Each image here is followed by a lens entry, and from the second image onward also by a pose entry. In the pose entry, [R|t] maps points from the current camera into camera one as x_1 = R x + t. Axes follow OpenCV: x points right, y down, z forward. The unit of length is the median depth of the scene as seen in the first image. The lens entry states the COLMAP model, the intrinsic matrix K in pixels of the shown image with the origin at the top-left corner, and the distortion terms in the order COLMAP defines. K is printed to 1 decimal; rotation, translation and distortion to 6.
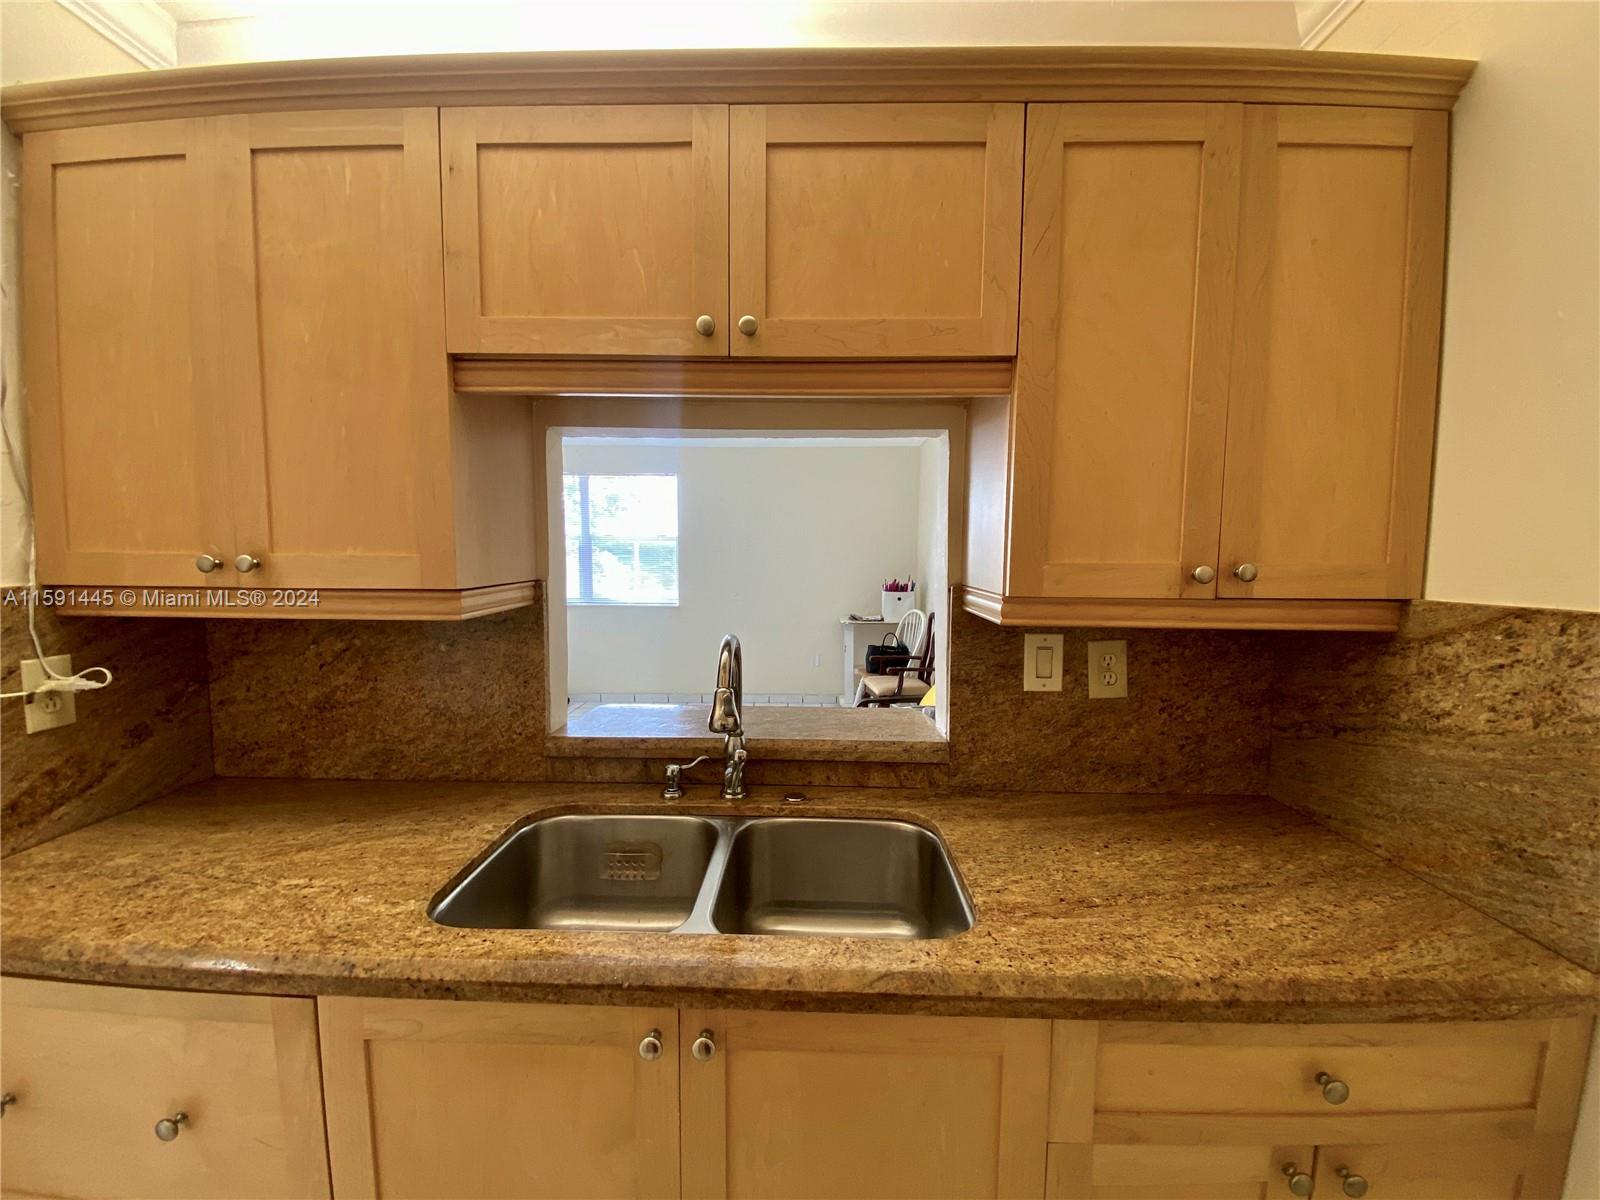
lens RADIAL K [[651.4, 0, 805.2], [0, 651.4, 592.6], [0, 0, 1]] dist [0.012354, -0.015913]
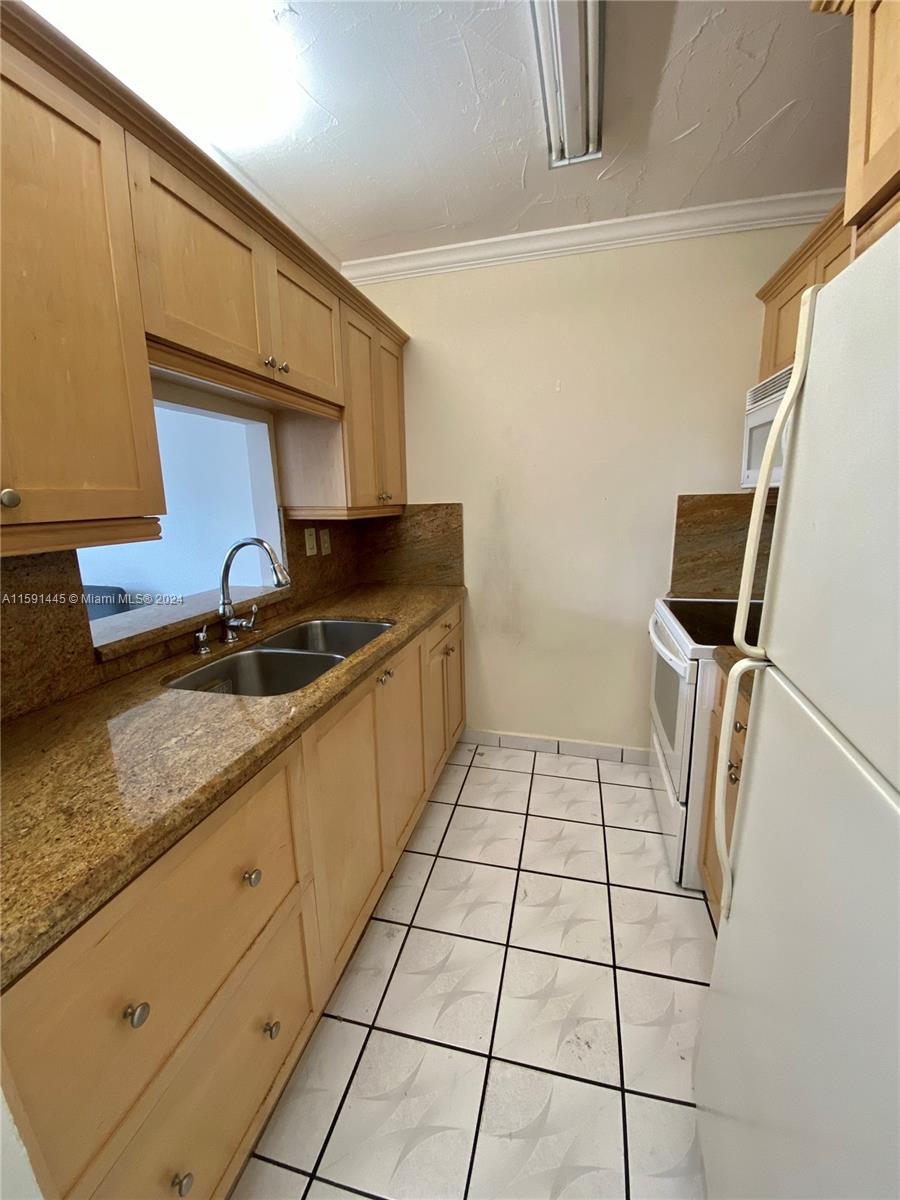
lens RADIAL K [[488.6, 0, 462.5], [0, 488.6, 595.4], [0, 0, 1]] dist [0.012354, -0.015913]
pose [[0.206926, -0.204159, 0.956818, -1.452964], [0.082514, 0.978142, 0.190865, 0.014988], [-0.974871, 0.039456, 0.219249, 0.190040]]
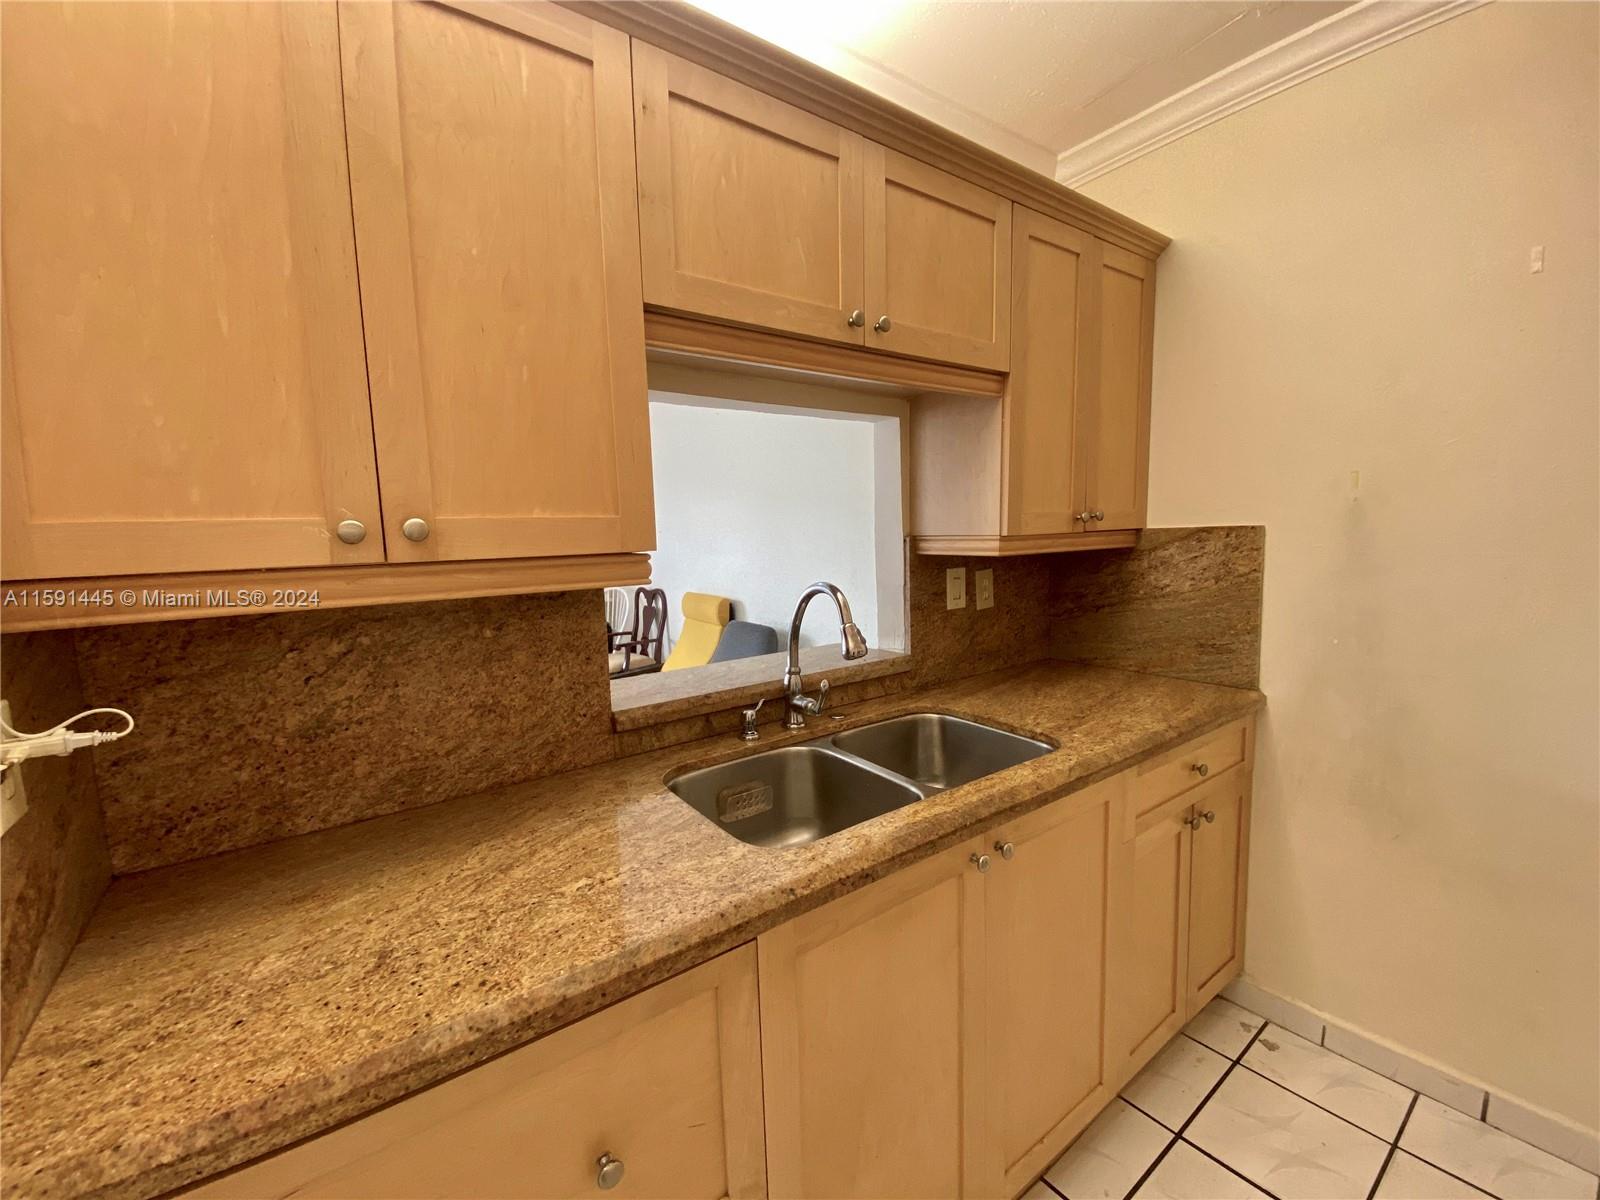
lens RADIAL K [[651.4, 0, 792.7], [0, 651.4, 594.6], [0, 0, 1]] dist [0.012354, -0.015913]
pose [[0.796126, -0.091274, 0.598207, -0.982718], [0.074489, 0.995823, 0.052807, 0.024860], [-0.600528, 0.002519, 0.799600, 0.106100]]
